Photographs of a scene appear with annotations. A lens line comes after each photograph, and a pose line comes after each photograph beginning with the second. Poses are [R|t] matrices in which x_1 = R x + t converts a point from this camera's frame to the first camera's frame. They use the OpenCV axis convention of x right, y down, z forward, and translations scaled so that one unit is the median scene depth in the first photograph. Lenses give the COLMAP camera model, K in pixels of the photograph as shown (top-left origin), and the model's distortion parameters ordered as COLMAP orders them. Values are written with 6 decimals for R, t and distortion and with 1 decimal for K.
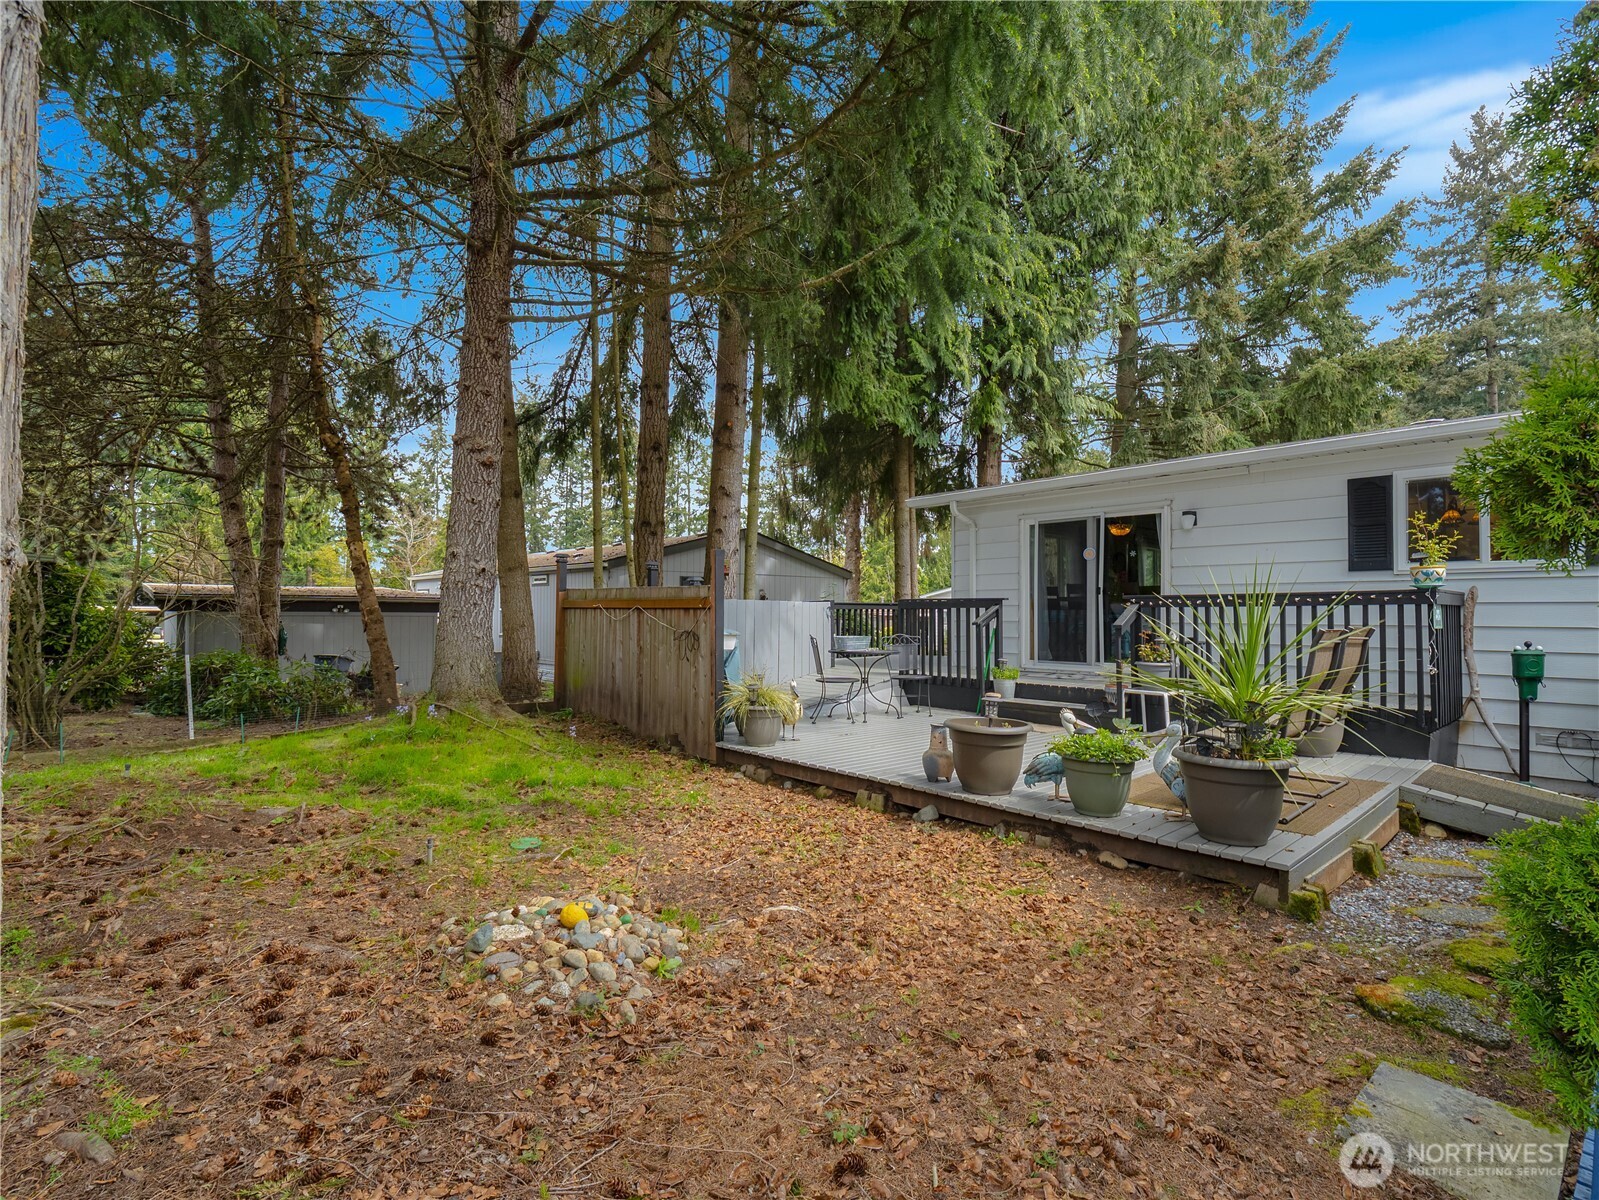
lens RADIAL K [[766.2, 0, 805.0], [0, 766.2, 601.8], [0, 0, 1]] dist [-0.011043, -0.002770]
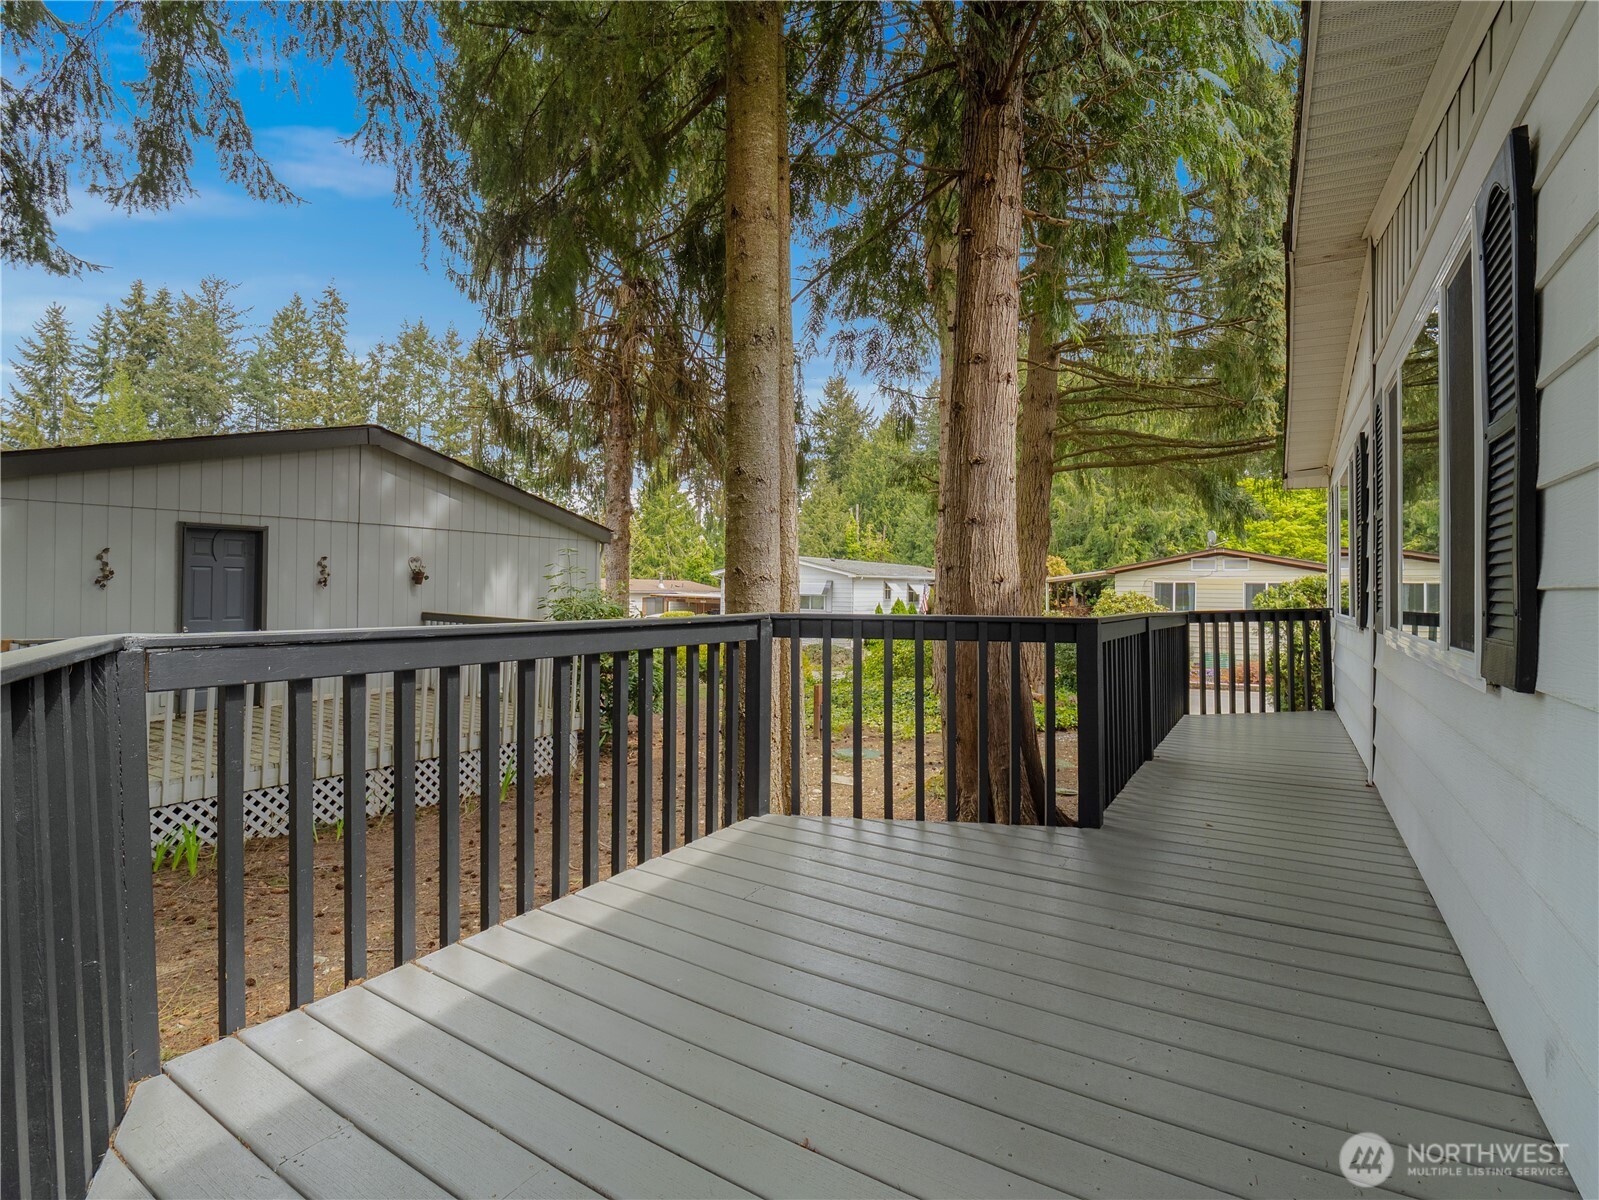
lens RADIAL K [[766.2, 0, 802.8], [0, 766.2, 594.9], [0, 0, 1]] dist [-0.011043, -0.002770]
pose [[0.959634, 0.007898, 0.281140, 0.101511], [-0.014354, 0.999678, 0.020912, -0.014445], [-0.280885, -0.024104, 0.959439, 1.081556]]
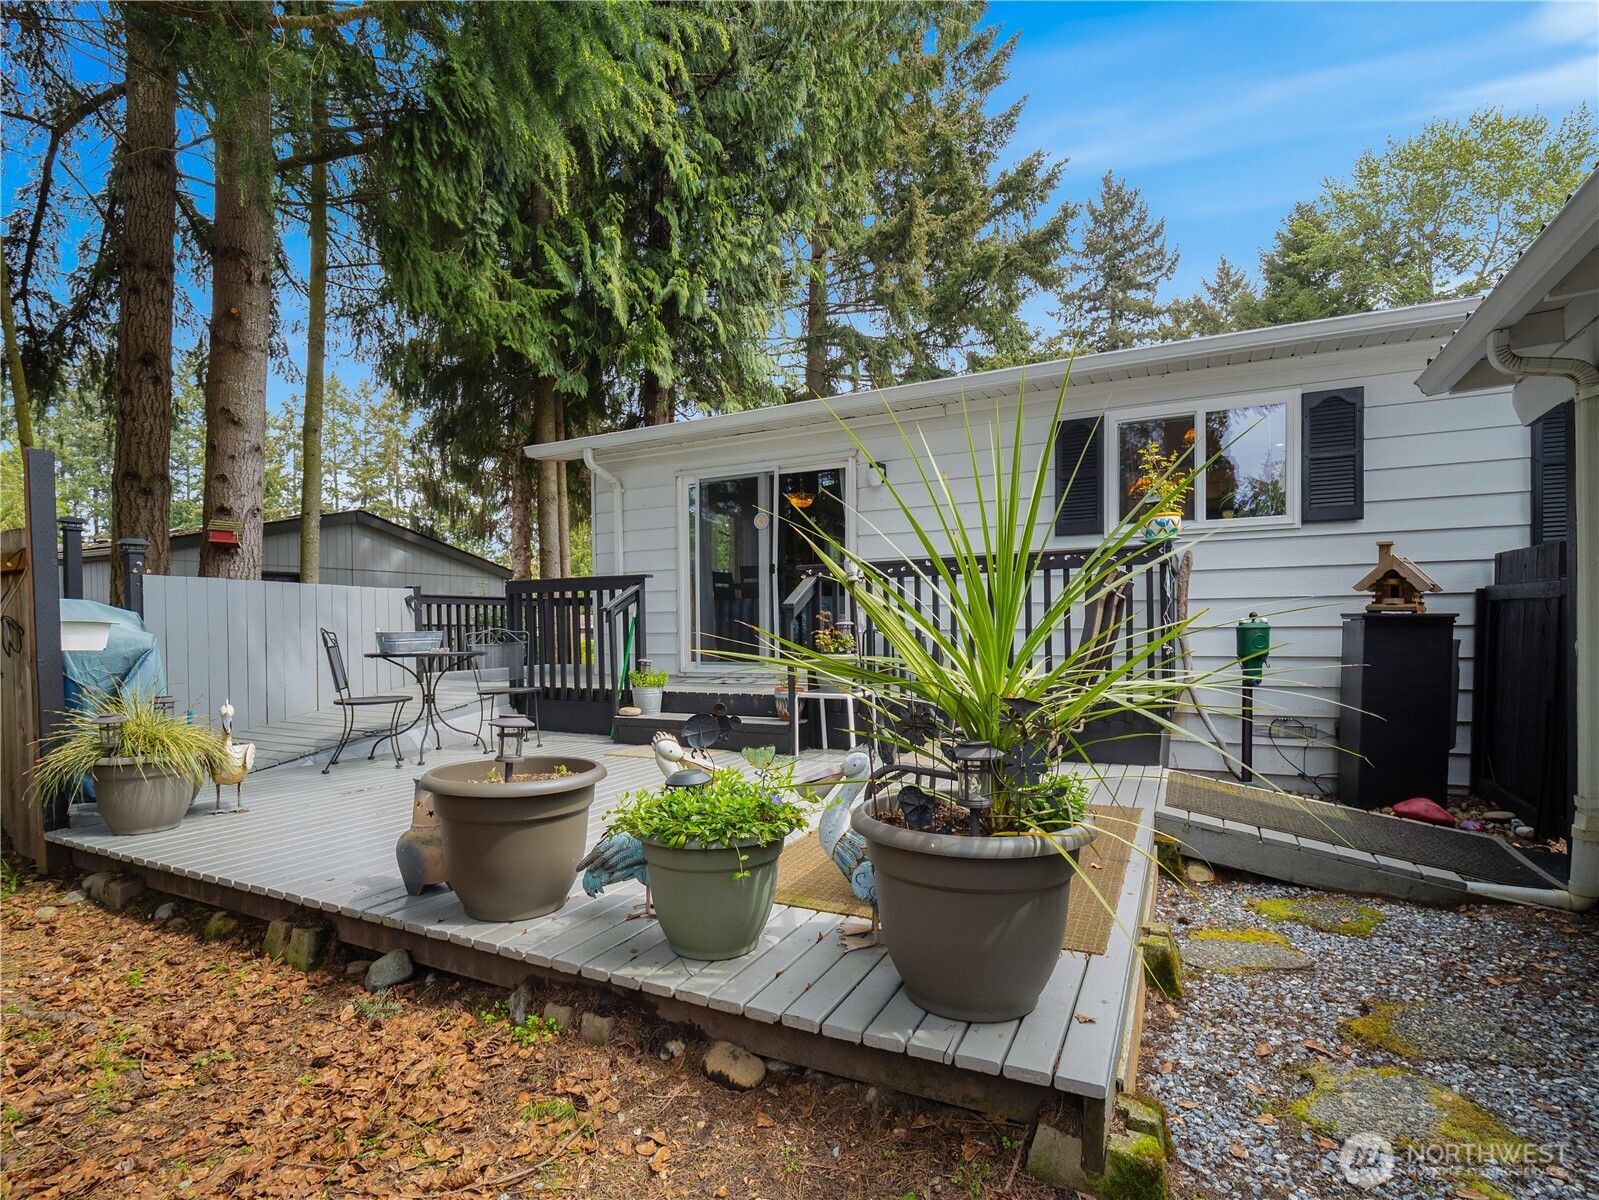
lens RADIAL K [[766.2, 0, 823.4], [0, 766.2, 646.1], [0, 0, 1]] dist [-0.011043, -0.002770]
pose [[0.922251, -0.021330, 0.386003, 0.130330], [0.006976, 0.999232, 0.038548, 0.034112], [-0.386529, -0.032858, 0.921692, 0.263588]]
